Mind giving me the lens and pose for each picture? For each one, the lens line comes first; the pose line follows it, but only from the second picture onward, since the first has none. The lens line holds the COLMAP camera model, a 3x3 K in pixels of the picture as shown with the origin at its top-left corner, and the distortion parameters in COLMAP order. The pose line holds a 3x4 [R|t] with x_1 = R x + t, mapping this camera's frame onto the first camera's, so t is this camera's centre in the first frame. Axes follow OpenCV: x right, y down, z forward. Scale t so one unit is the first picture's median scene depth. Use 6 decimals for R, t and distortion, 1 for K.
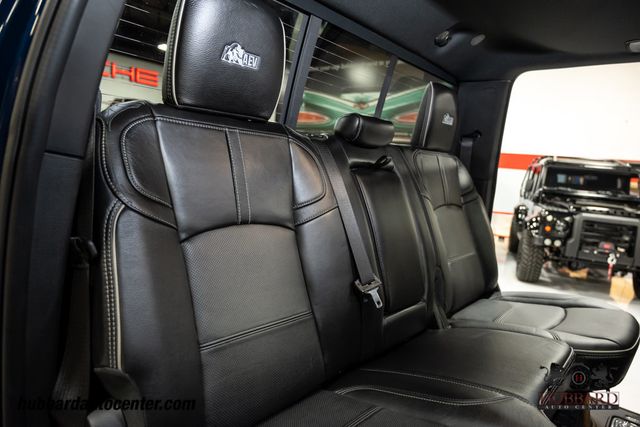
lens RADIAL K [[426.9, 0, 320.0], [0, 426.9, 213.5], [0, 0, 1]] dist [-0.005877, 0.004681]
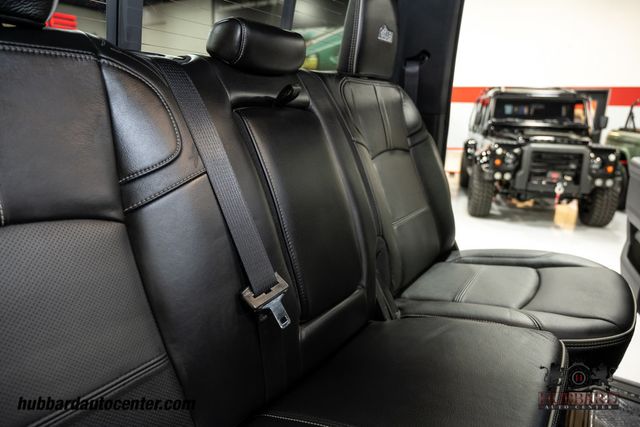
lens RADIAL K [[418.3, 0, 320.0], [0, 418.3, 213.5], [0, 0, 1]] dist [-0.003573, -0.000369]
pose [[0.992170, -0.083332, 0.093025, 0.108735], [0.070510, 0.988537, 0.133500, -0.019742], [-0.103083, -0.125896, 0.986673, 0.296505]]
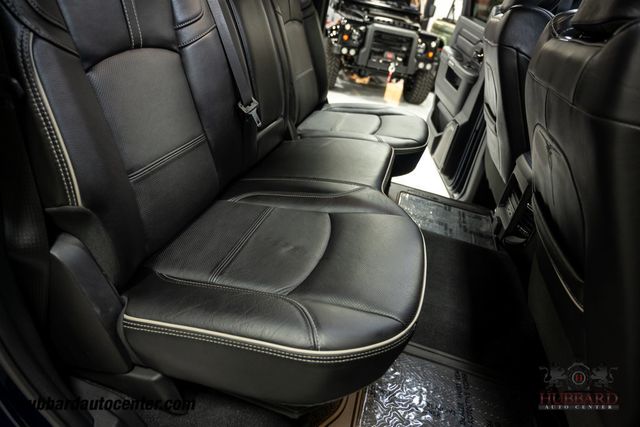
lens RADIAL K [[426.9, 0, 320.0], [0, 426.9, 213.5], [0, 0, 1]] dist [-0.005877, 0.004681]
pose [[0.894667, -0.143330, 0.423117, -0.167795], [-0.052964, 0.906422, 0.419040, -0.037799], [-0.443583, -0.397311, 0.803354, -0.048130]]
